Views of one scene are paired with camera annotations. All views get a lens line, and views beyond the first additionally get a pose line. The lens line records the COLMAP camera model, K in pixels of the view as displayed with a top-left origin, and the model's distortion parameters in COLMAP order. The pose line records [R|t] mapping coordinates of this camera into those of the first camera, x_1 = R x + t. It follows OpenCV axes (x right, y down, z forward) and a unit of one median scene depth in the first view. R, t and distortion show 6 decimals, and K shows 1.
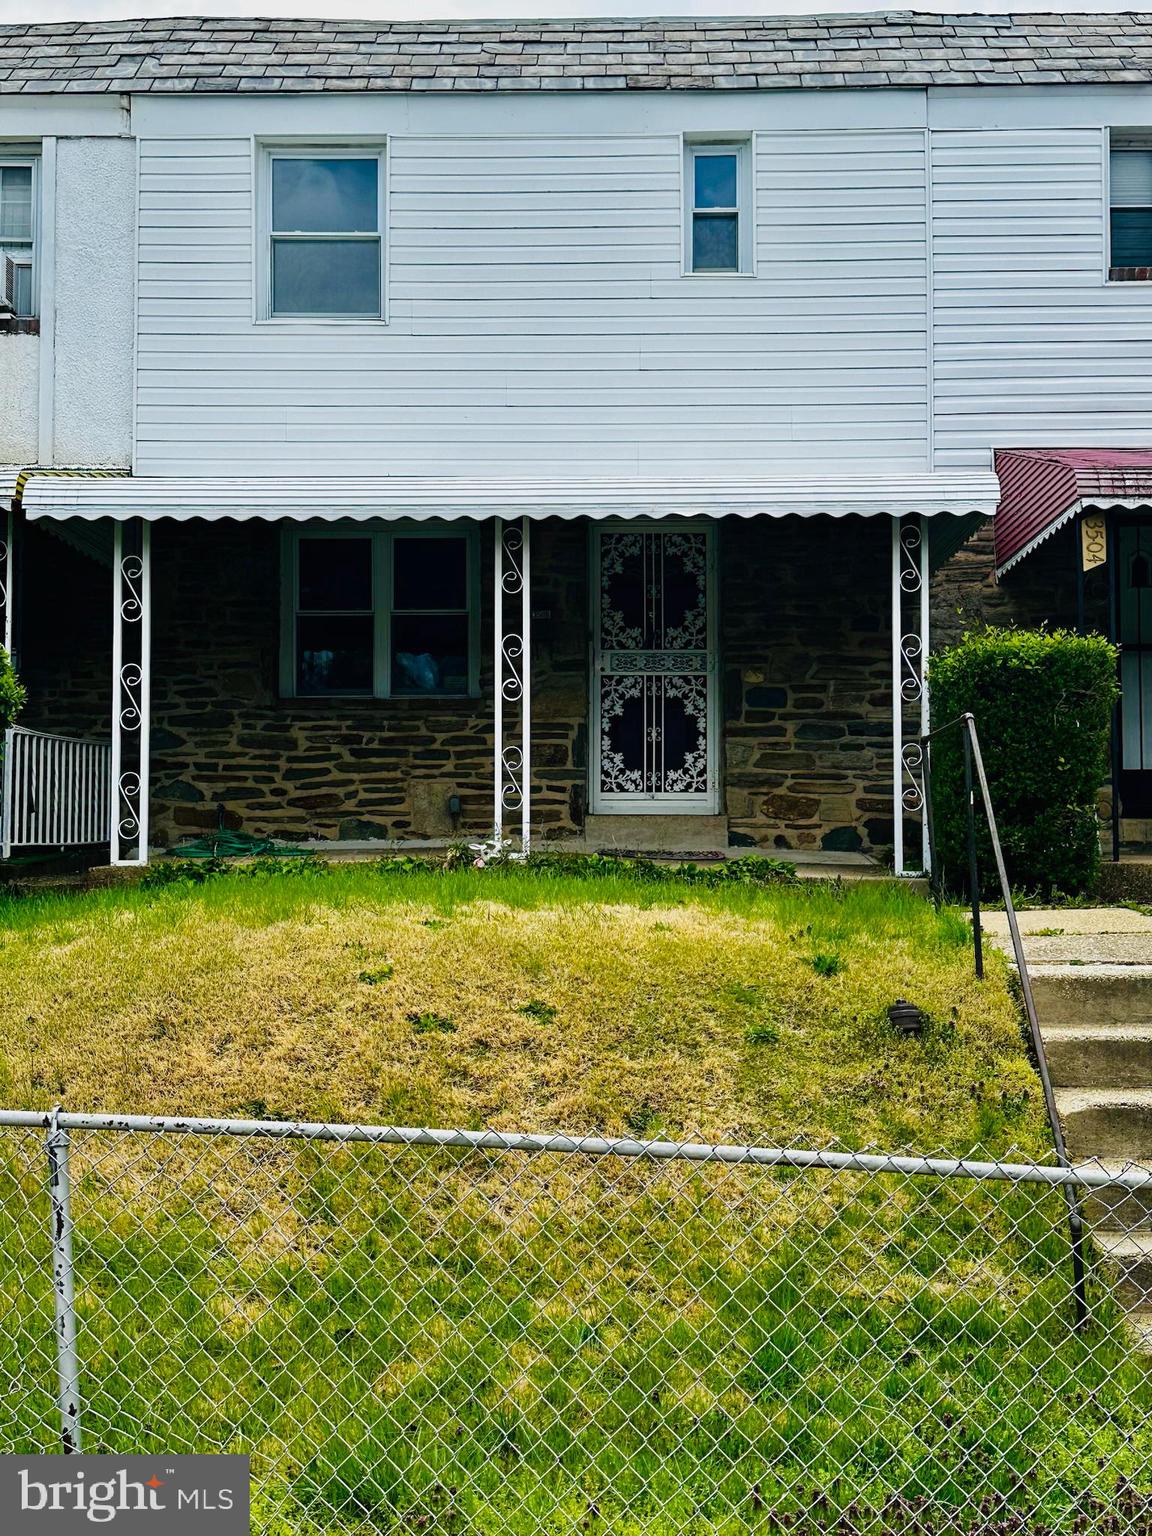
lens RADIAL K [[1878.0, 0, 577.2], [0, 1878.0, 768.1], [0, 0, 1]] dist [0.185060, 0.000000]
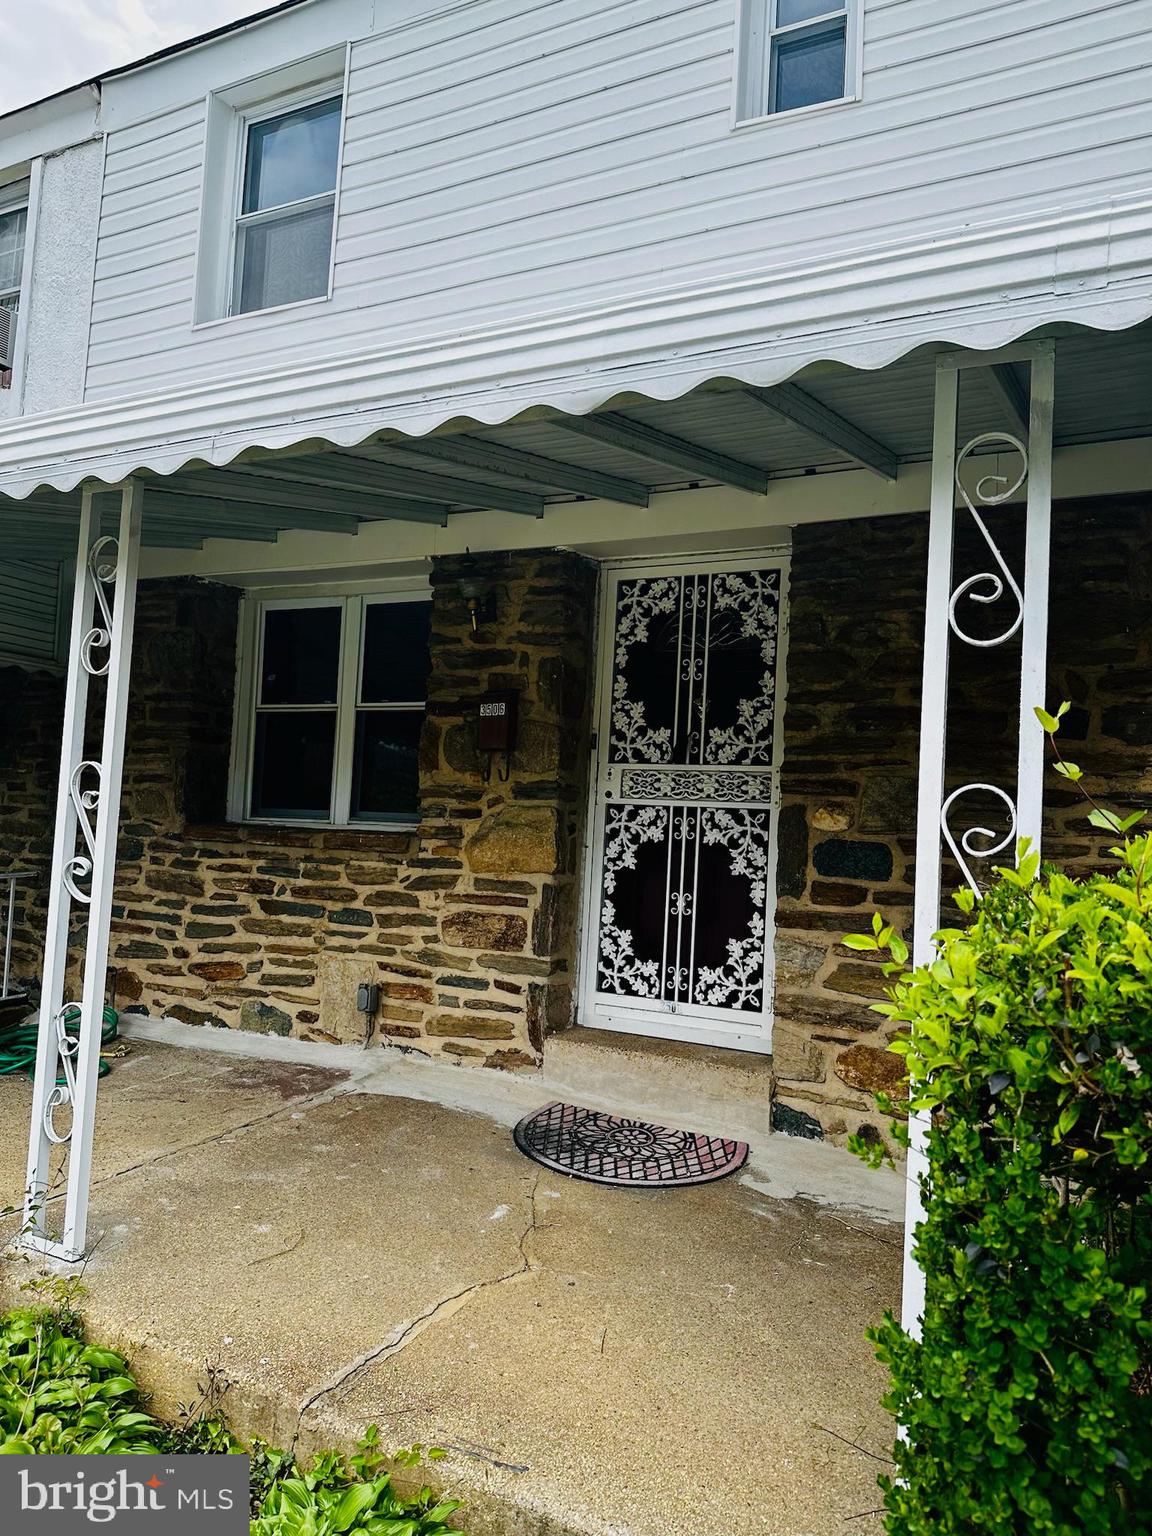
lens RADIAL K [[1067.7, 0, 572.6], [0, 1067.7, 770.9], [0, 0, 1]] dist [0.075357, -0.015337]
pose [[0.905496, 0.017520, -0.423992, 0.157197], [-0.023484, 0.999685, -0.008846, -0.057930], [0.423704, 0.017967, 0.905623, 0.681545]]
